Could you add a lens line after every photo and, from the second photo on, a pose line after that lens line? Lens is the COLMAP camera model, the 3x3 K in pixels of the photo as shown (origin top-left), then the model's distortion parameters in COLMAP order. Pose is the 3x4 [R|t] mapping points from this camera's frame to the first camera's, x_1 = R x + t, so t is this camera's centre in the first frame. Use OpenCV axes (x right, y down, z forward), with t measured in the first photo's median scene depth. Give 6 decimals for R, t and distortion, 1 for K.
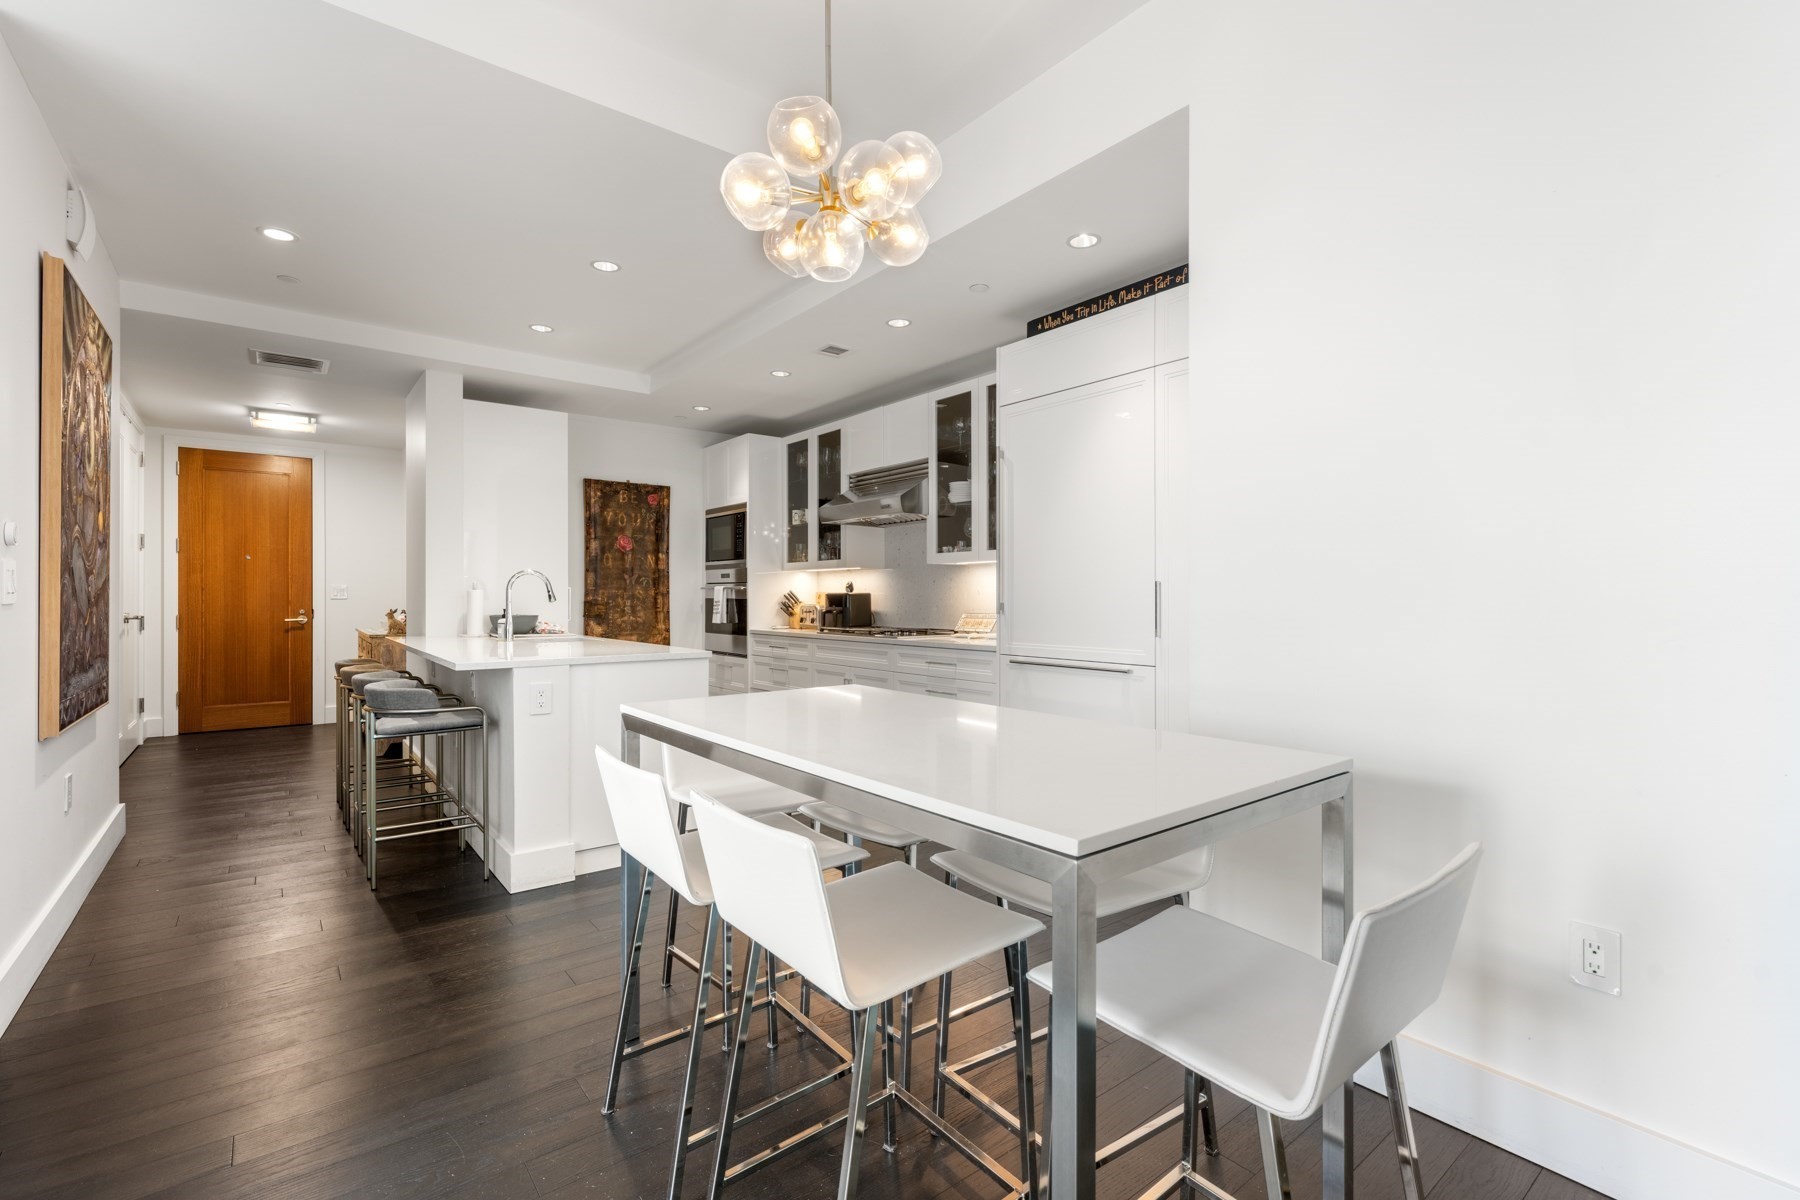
lens RADIAL K [[799.1, 0, 902.5], [0, 799.1, 597.6], [0, 0, 1]] dist [-0.000120, -0.000419]
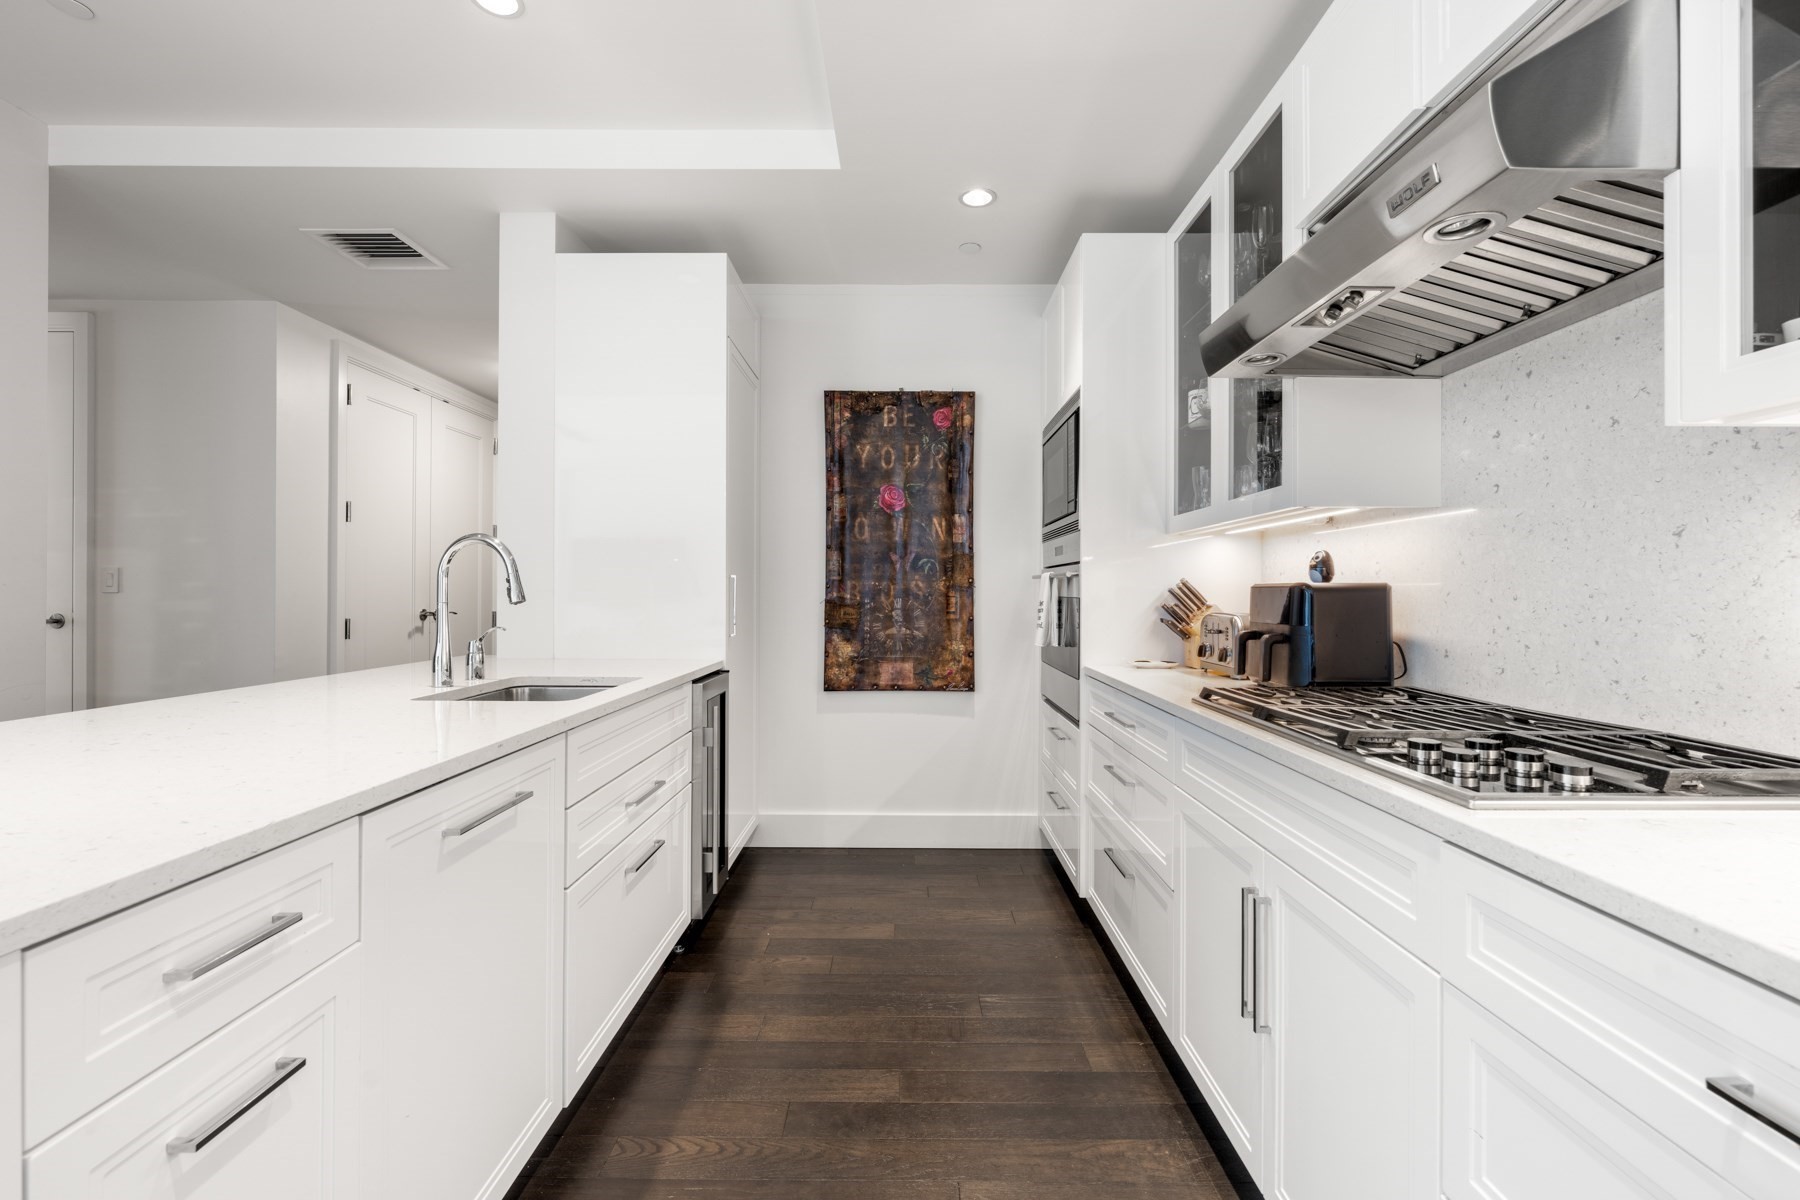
lens RADIAL K [[770.7, 0, 903.4], [0, 770.7, 596.8], [0, 0, 1]] dist [-0.001940, 0.000158]
pose [[0.781191, 0.006315, -0.624260, 0.001072], [-0.004811, 0.999980, 0.004094, -0.000536], [0.624273, -0.000195, 0.781206, 0.570809]]
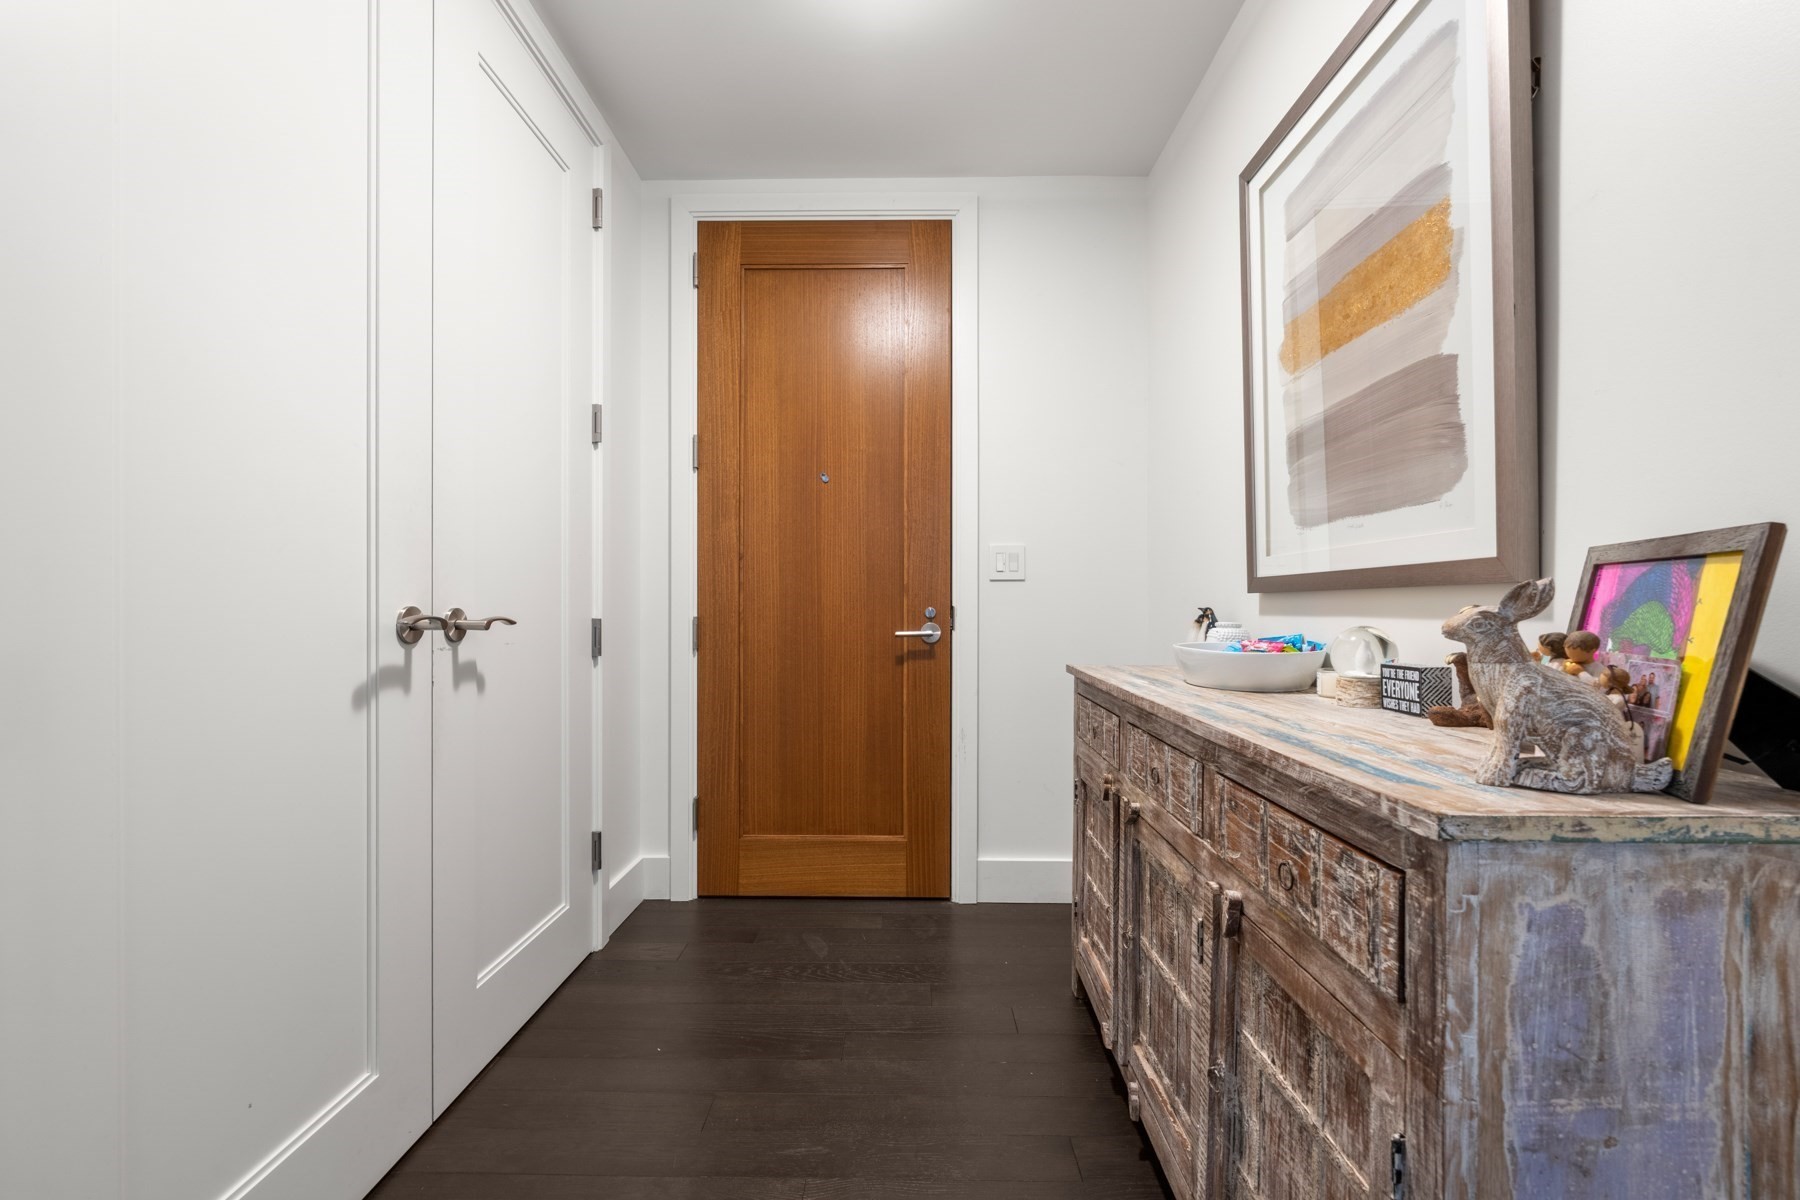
lens RADIAL K [[773.6, 0, 905.8], [0, 773.6, 609.9], [0, 0, 1]] dist [-0.000725, -0.000224]
pose [[0.780730, 0.003037, -0.624861, -0.588496], [-0.001627, 0.999995, 0.002827, 0.017310], [0.624867, -0.001190, 0.780731, 0.782278]]
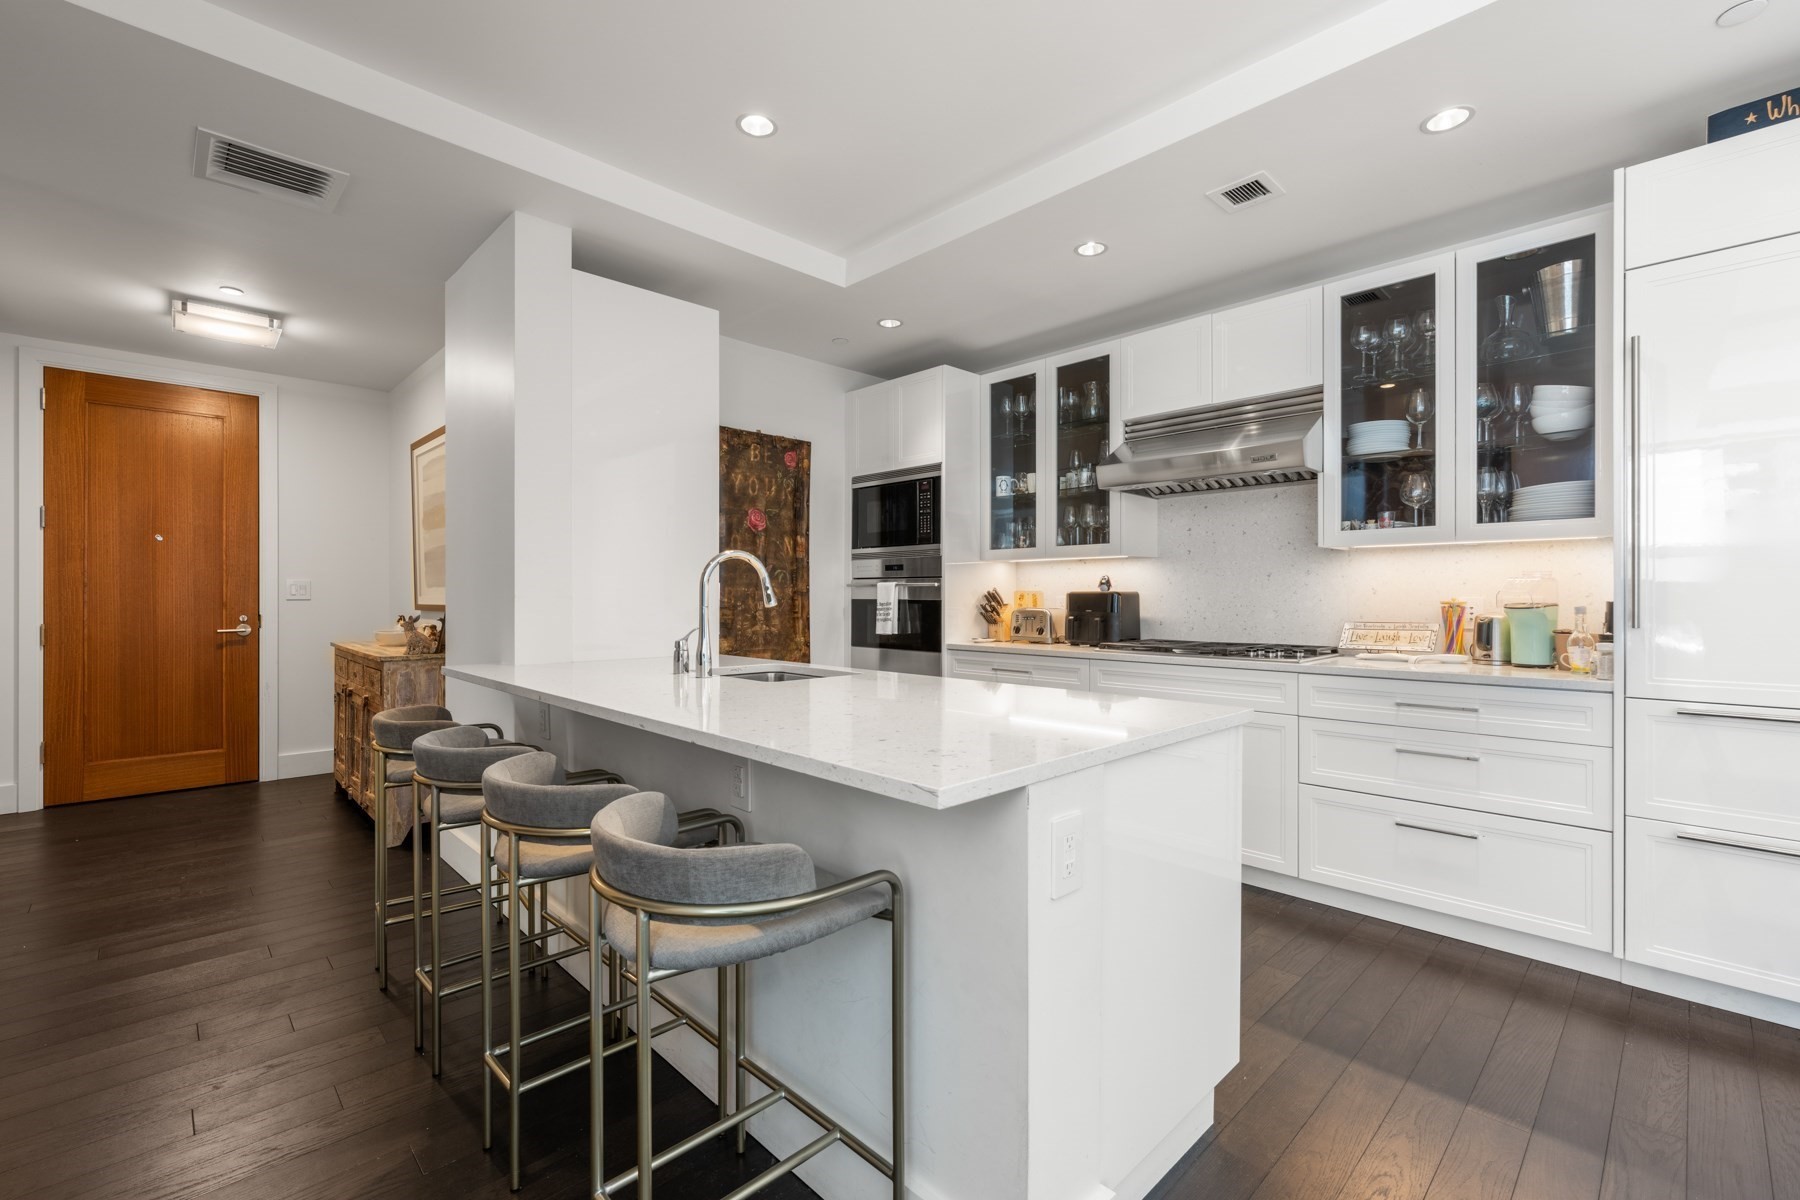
lens RADIAL K [[770.7, 0, 903.4], [0, 770.7, 596.8], [0, 0, 1]] dist [-0.001940, 0.000158]
pose [[0.994380, 0.000591, 0.105871, -0.288254], [-0.000543, 1.000000, -0.000478, -0.000998], [-0.105872, 0.000418, 0.994380, 0.315544]]
